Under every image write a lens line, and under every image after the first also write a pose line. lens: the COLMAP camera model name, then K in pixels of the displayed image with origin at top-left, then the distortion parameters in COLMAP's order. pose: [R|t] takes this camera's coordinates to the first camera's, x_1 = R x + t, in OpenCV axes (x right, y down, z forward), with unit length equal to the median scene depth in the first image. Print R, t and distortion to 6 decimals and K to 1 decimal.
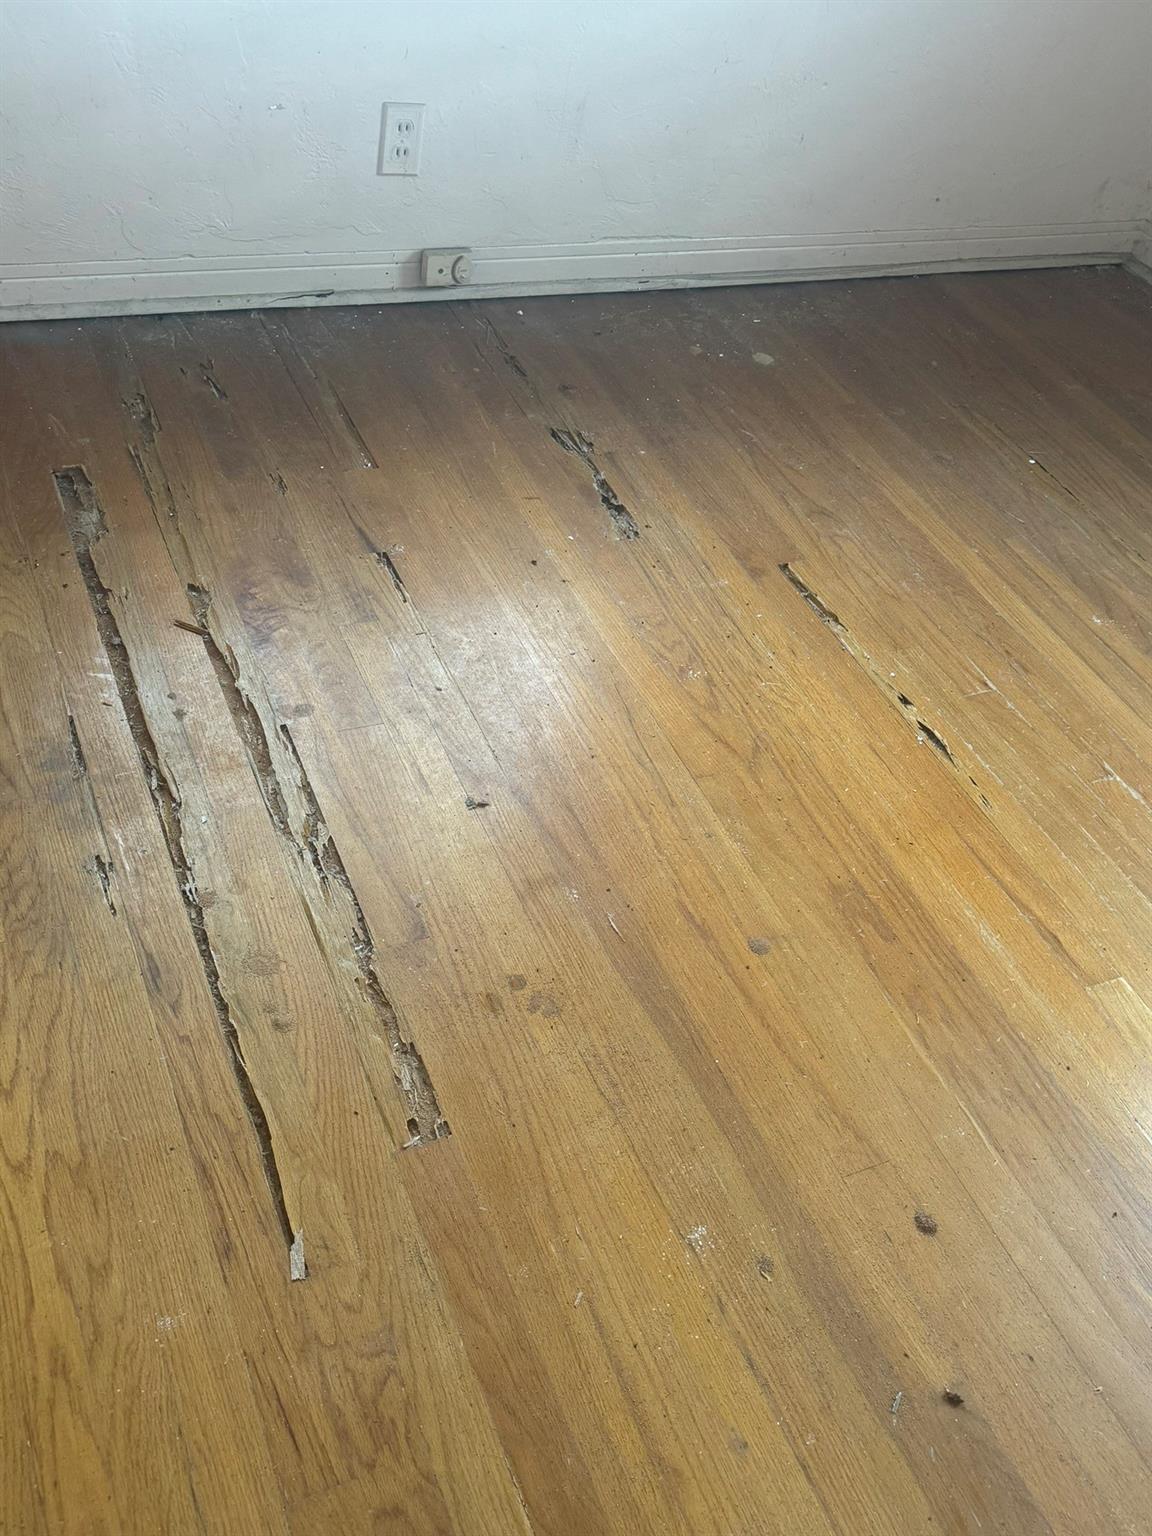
lens RADIAL K [[1338.6, 0, 573.6], [0, 1338.6, 766.2], [0, 0, 1]] dist [0.102836, -0.159413]
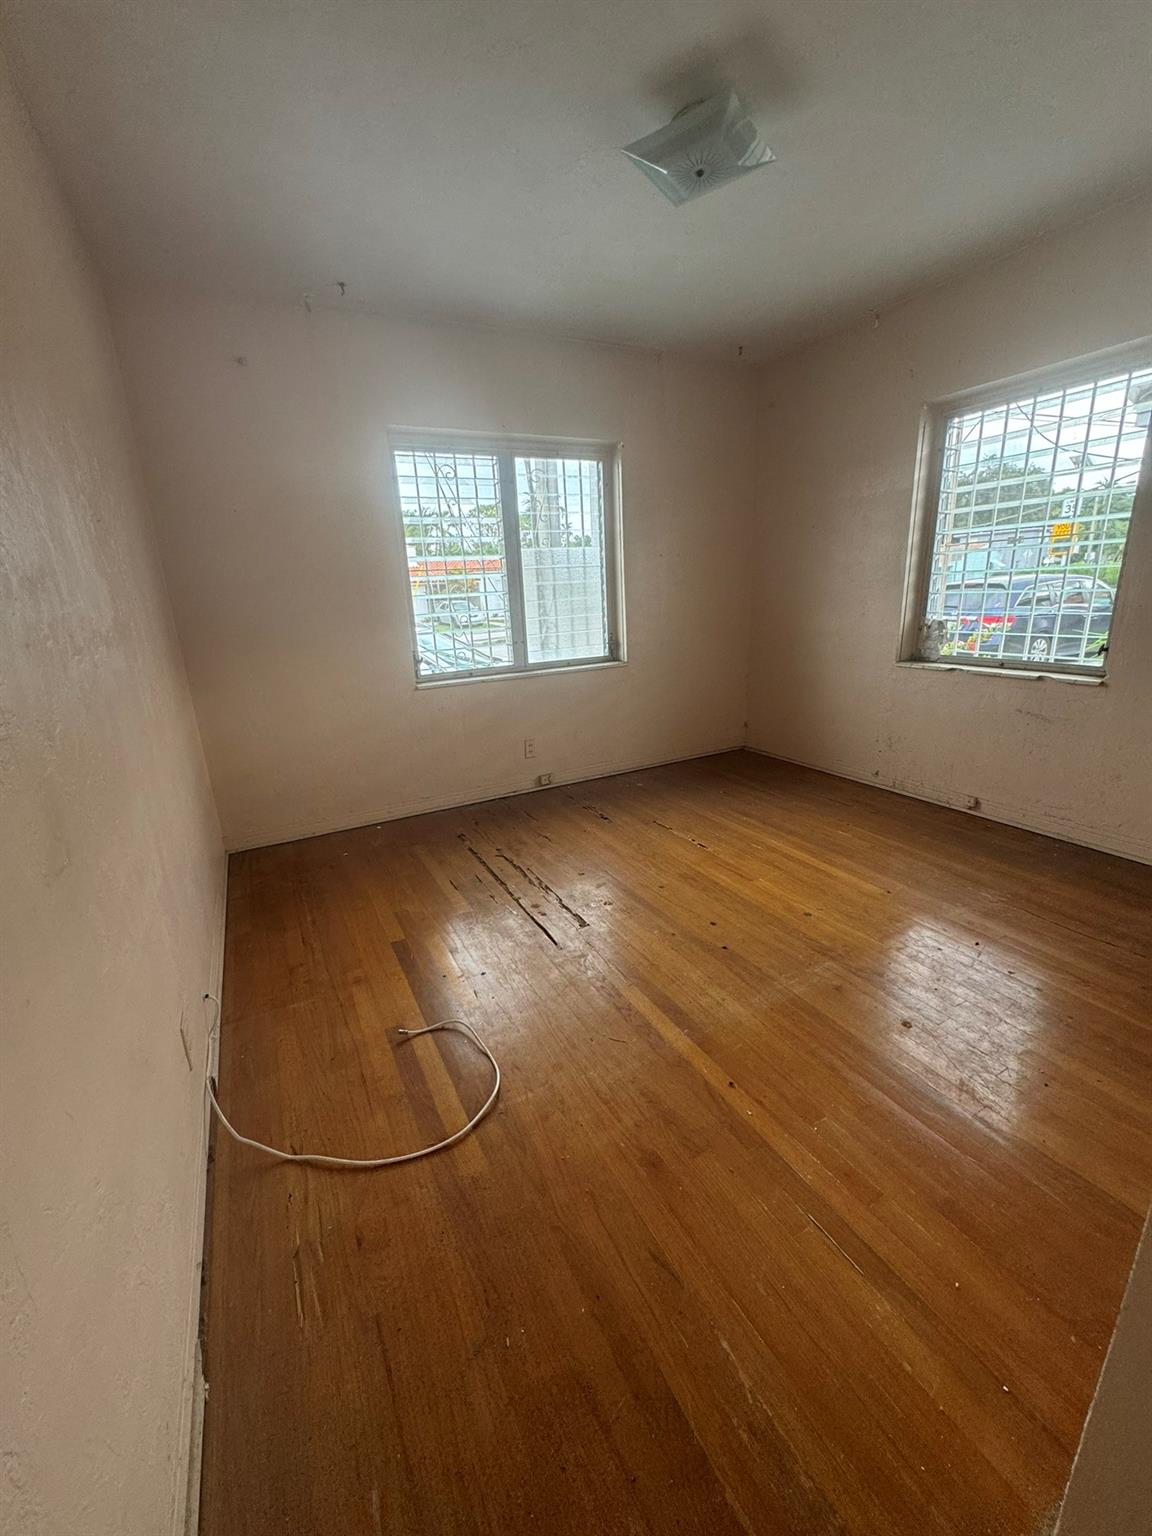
lens RADIAL K [[610.1, 0, 577.3], [0, 610.1, 770.6], [0, 0, 1]] dist [-0.003611, 0.000872]
pose [[0.976625, -0.214702, 0.010287, -0.032527], [0.194373, 0.861696, -0.468721, 0.481858], [0.091771, 0.459764, 0.883286, -0.541752]]
